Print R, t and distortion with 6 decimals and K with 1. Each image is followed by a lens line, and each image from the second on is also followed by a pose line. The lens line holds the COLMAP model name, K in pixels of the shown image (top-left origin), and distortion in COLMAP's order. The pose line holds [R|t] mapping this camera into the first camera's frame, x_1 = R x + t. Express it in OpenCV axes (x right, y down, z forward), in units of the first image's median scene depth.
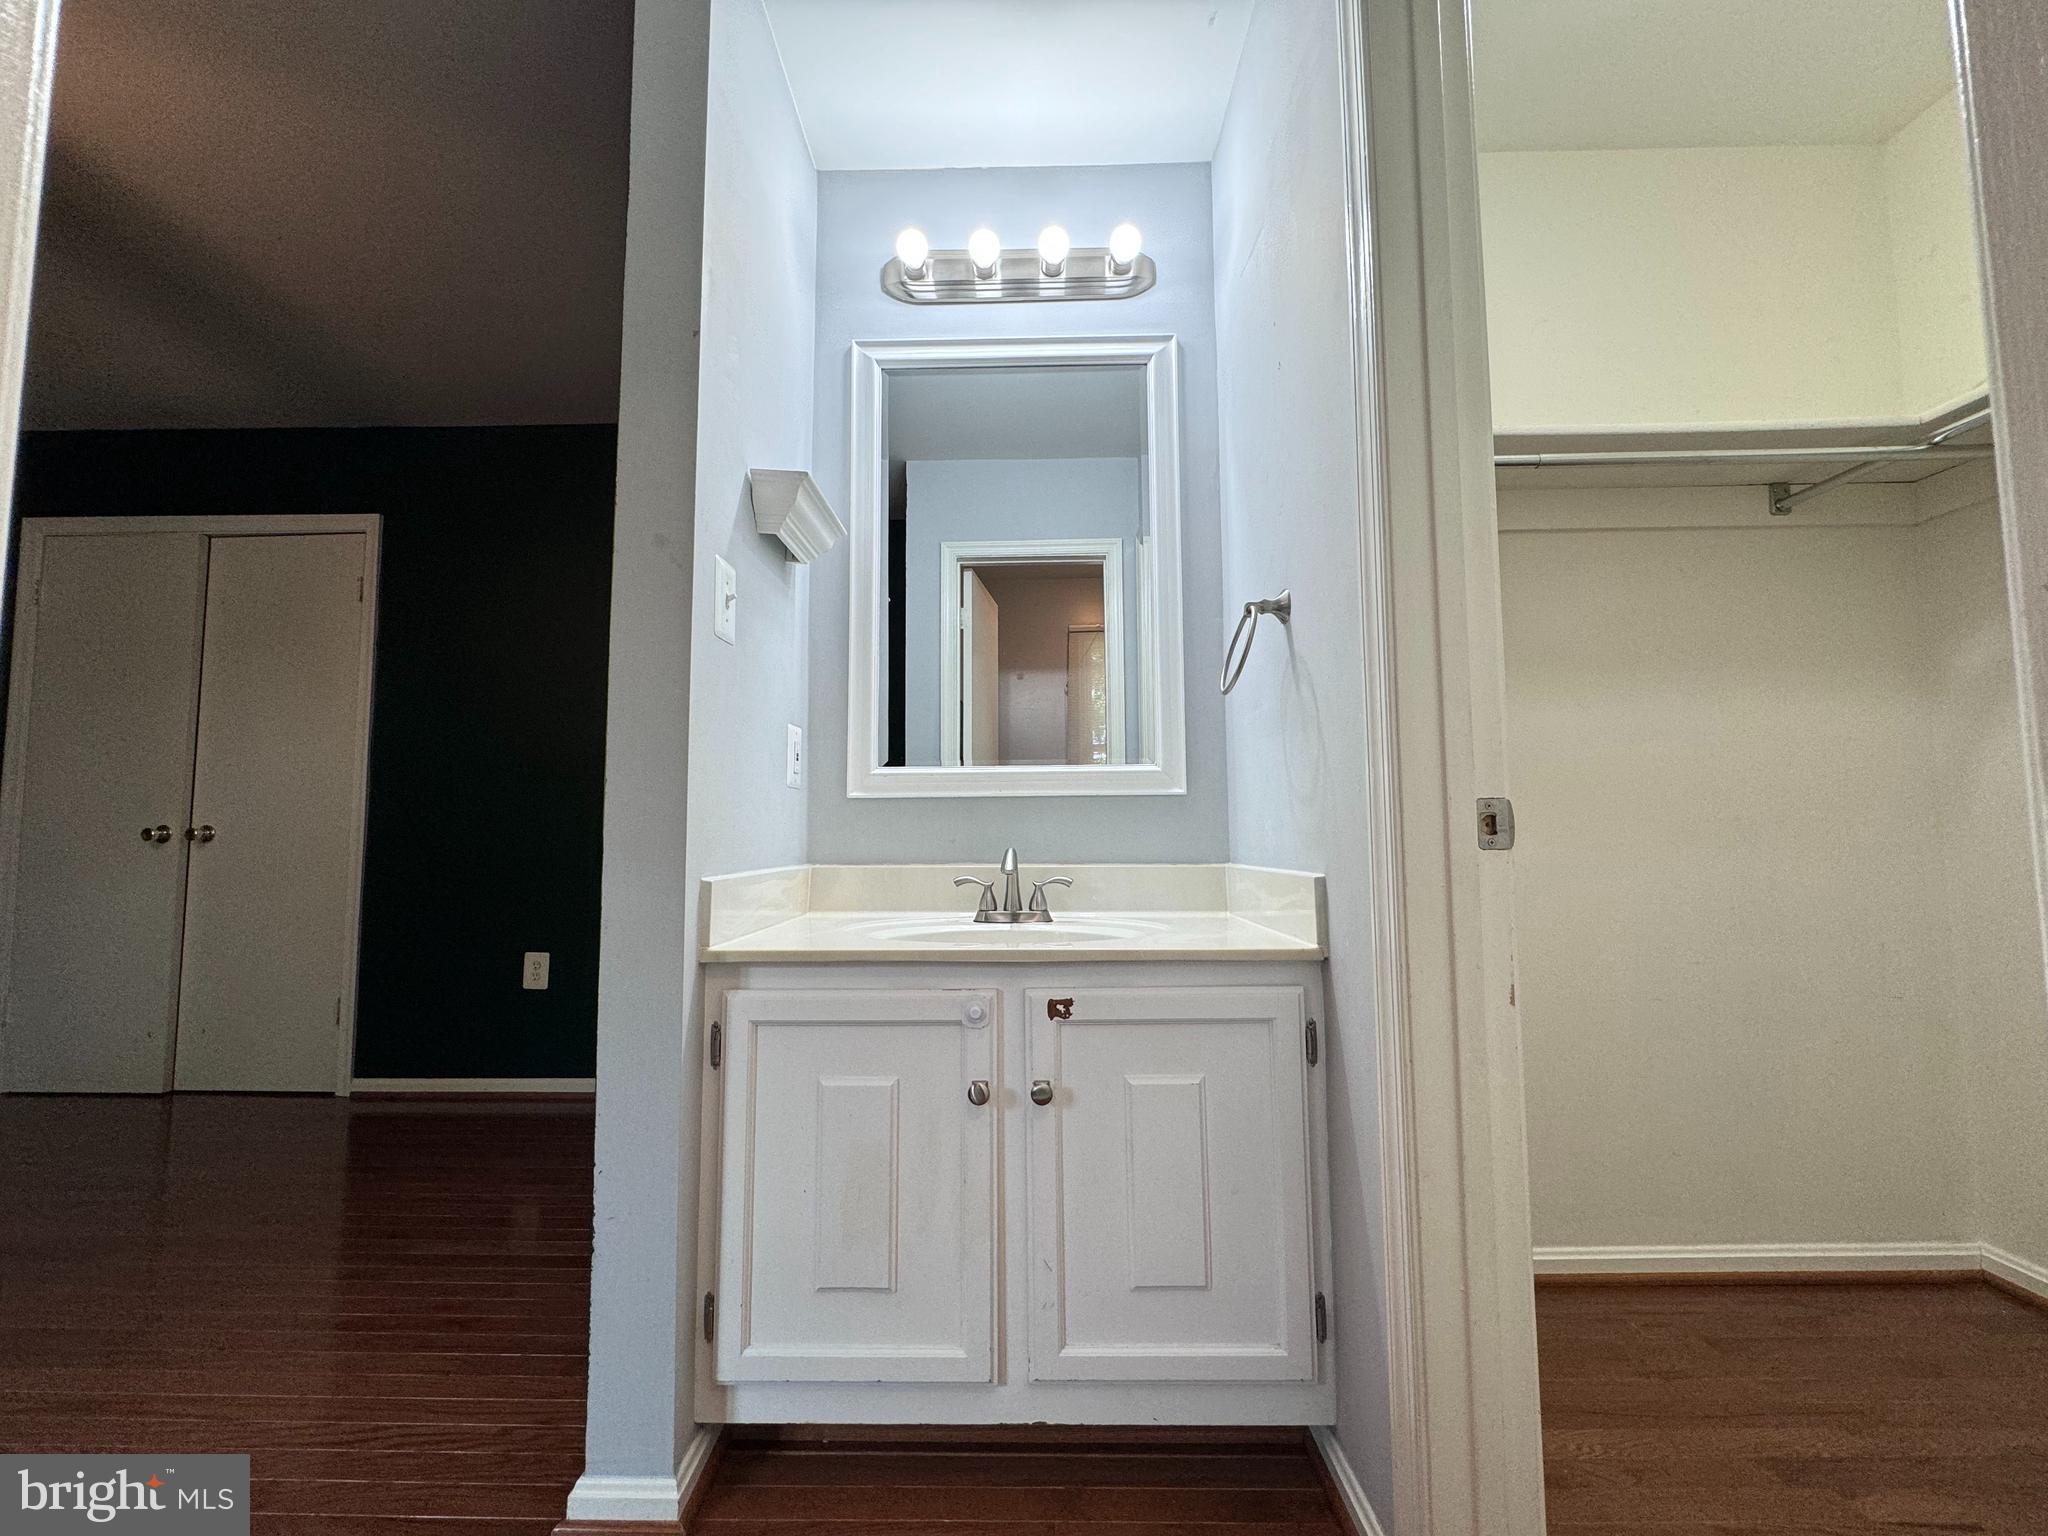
lens RADIAL K [[814.7, 0, 1024.3], [0, 814.7, 765.9], [0, 0, 1]] dist [-0.001429, 0.000892]
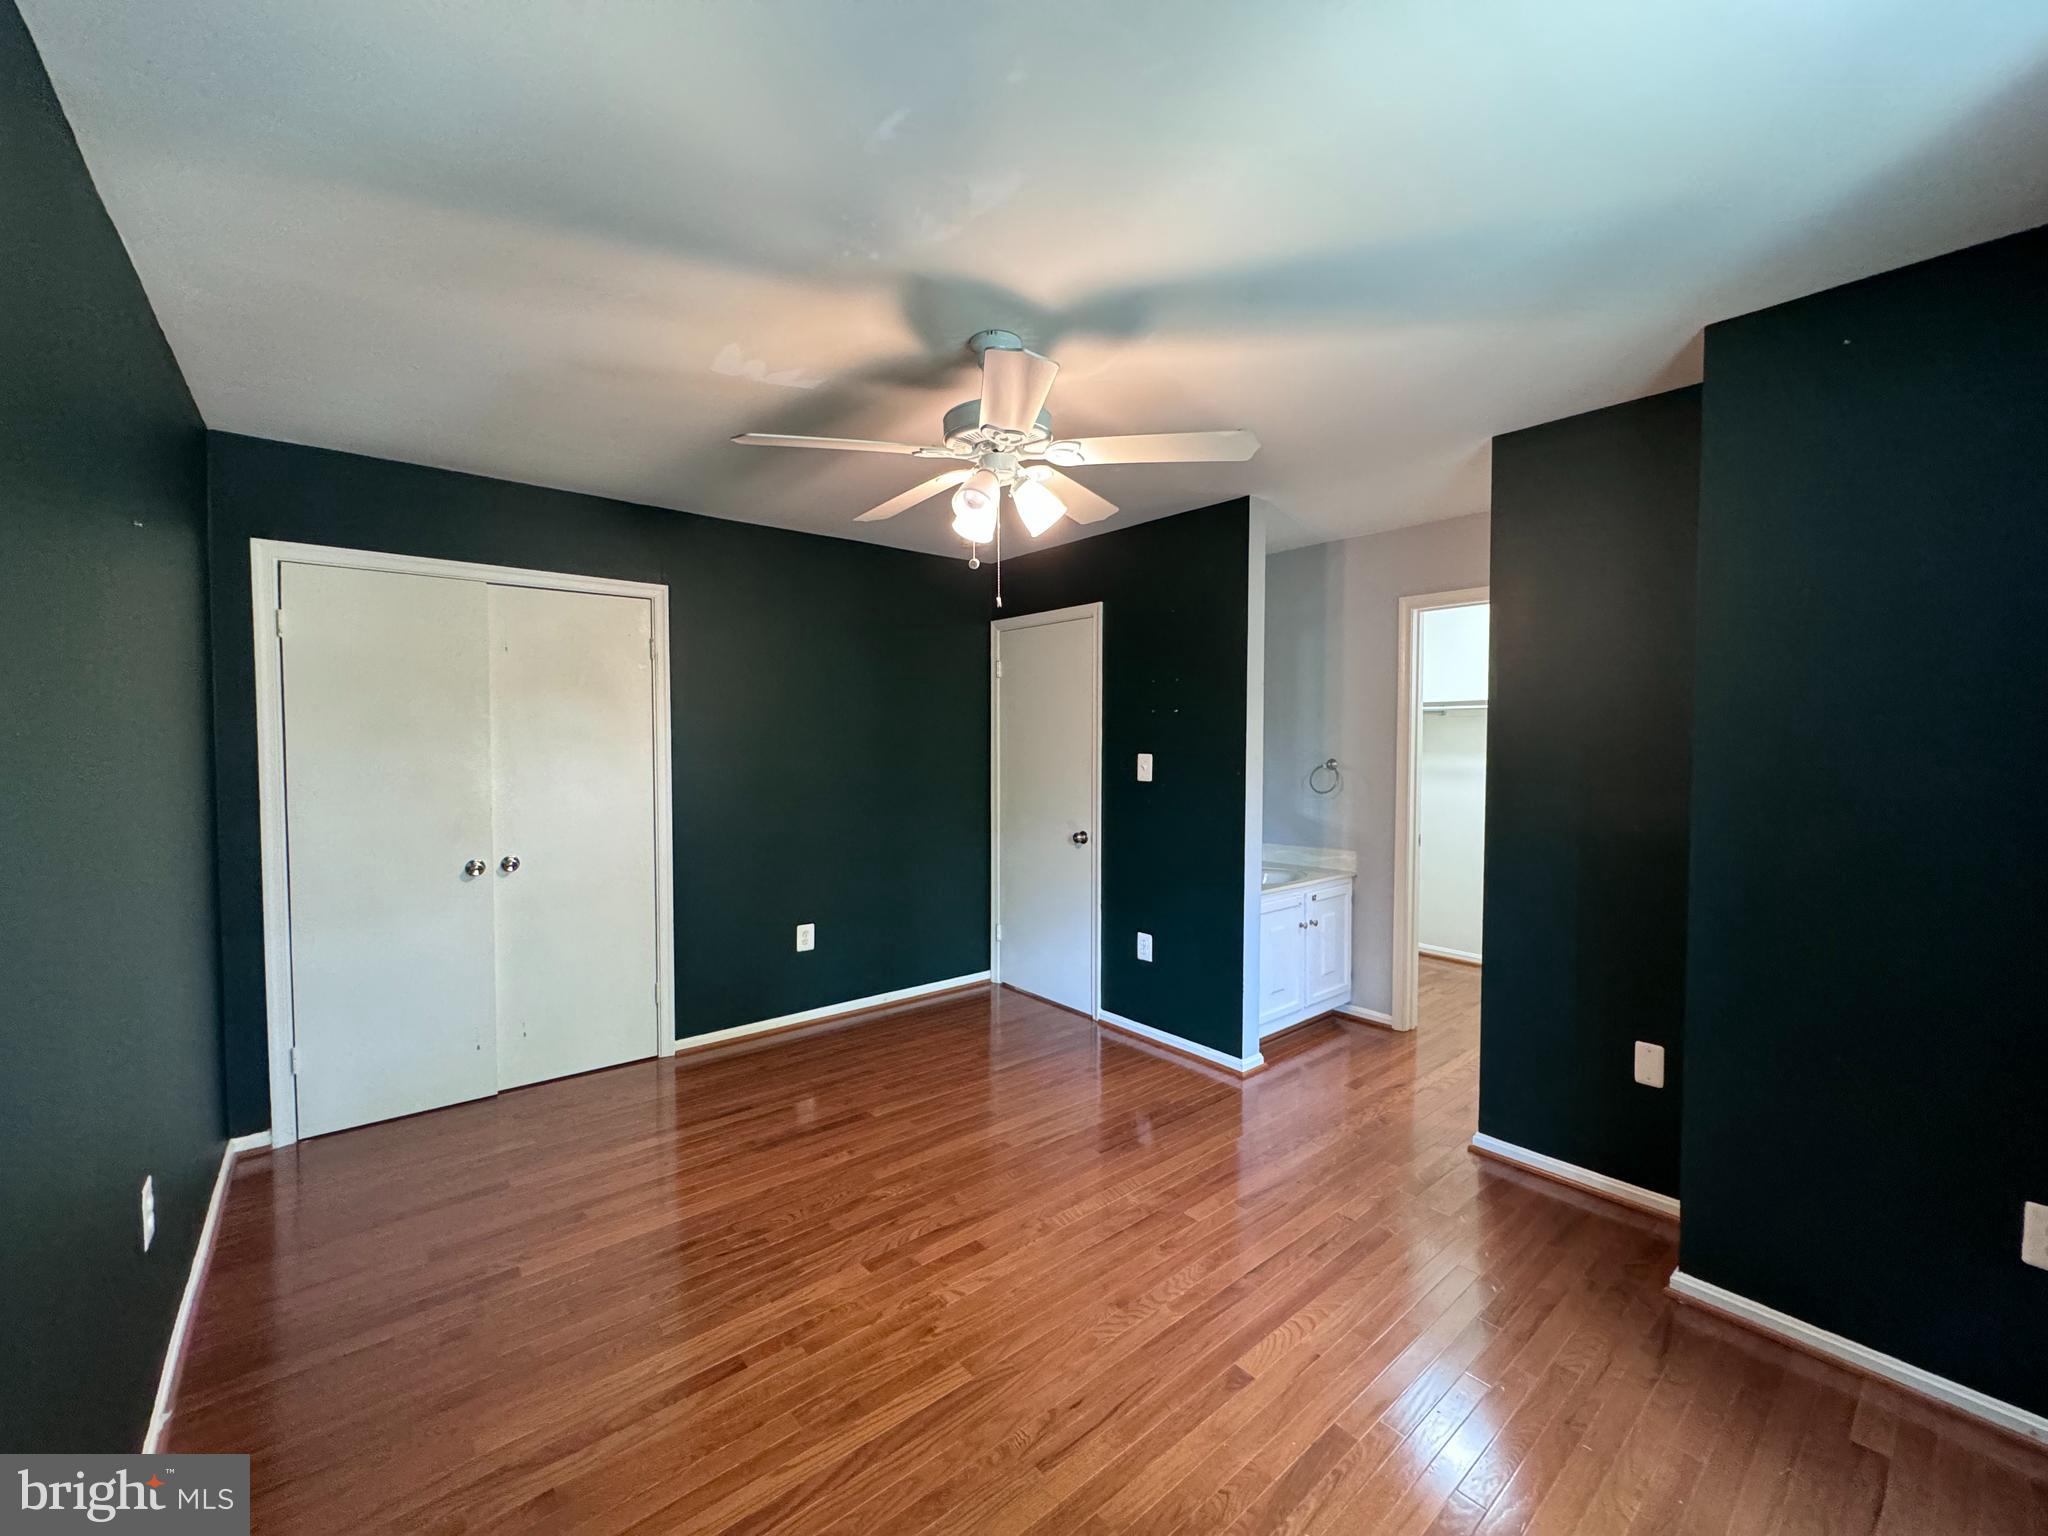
lens RADIAL K [[814.7, 0, 1017.4], [0, 814.7, 769.0], [0, 0, 1]] dist [-0.001429, 0.000892]
pose [[0.767178, -0.019251, 0.641145, -1.214679], [-0.047071, 0.995165, 0.086204, -0.175633], [-0.639705, -0.096313, 0.762563, -0.275855]]
